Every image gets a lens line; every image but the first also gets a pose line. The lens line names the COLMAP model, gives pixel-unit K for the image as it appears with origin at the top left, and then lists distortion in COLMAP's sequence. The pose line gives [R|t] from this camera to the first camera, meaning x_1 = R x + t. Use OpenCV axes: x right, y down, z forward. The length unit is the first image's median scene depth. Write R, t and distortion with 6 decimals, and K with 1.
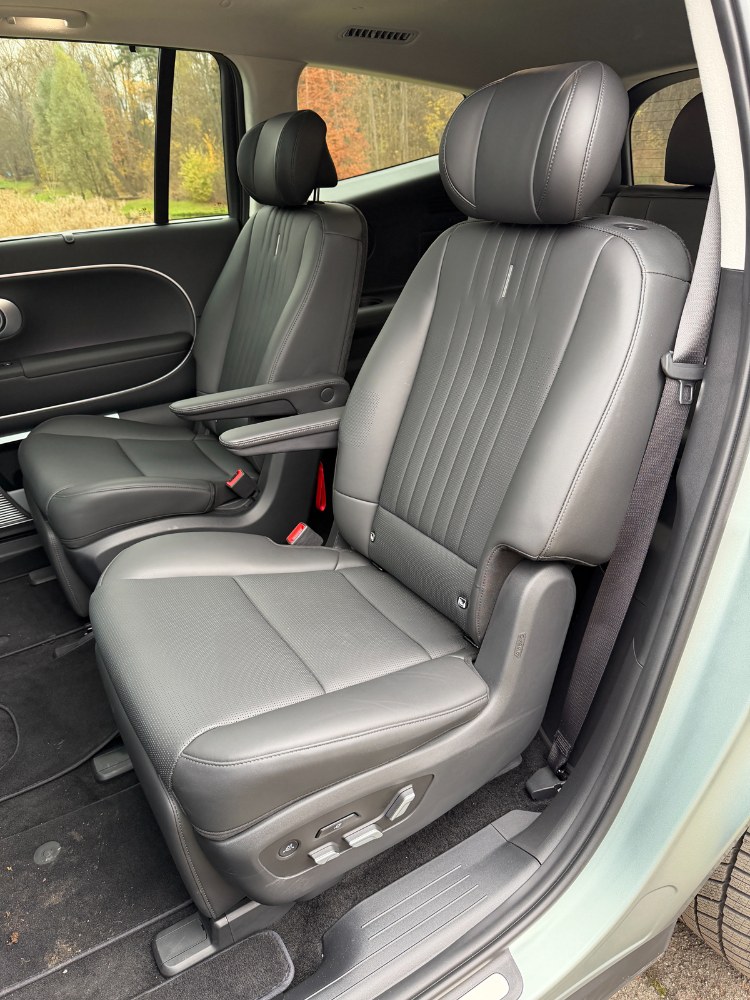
lens RADIAL K [[707.6, 0, 372.7], [0, 707.6, 476.4], [0, 0, 1]] dist [0.005615, -0.006443]
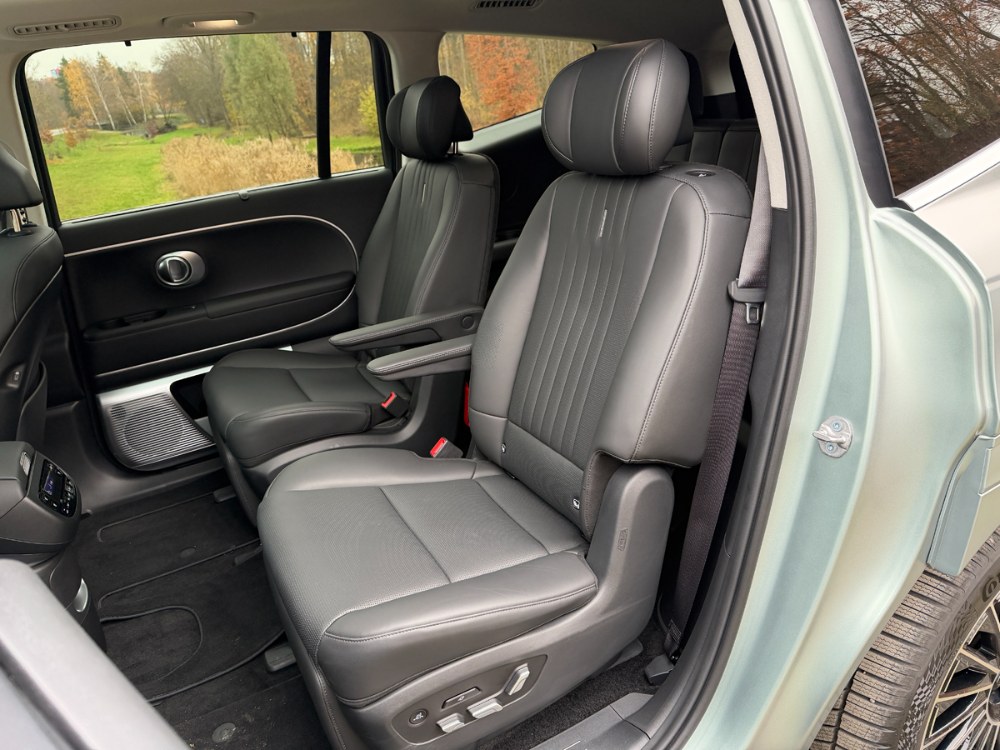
lens RADIAL K [[699.0, 0, 500.8], [0, 699.0, 347.3], [0, 0, 1]] dist [0.055962, -0.093349]
pose [[0.996364, -0.040643, -0.074885, 0.089682], [0.035715, 0.997179, -0.066012, -0.001778], [0.077356, 0.063097, 0.995005, -0.130113]]
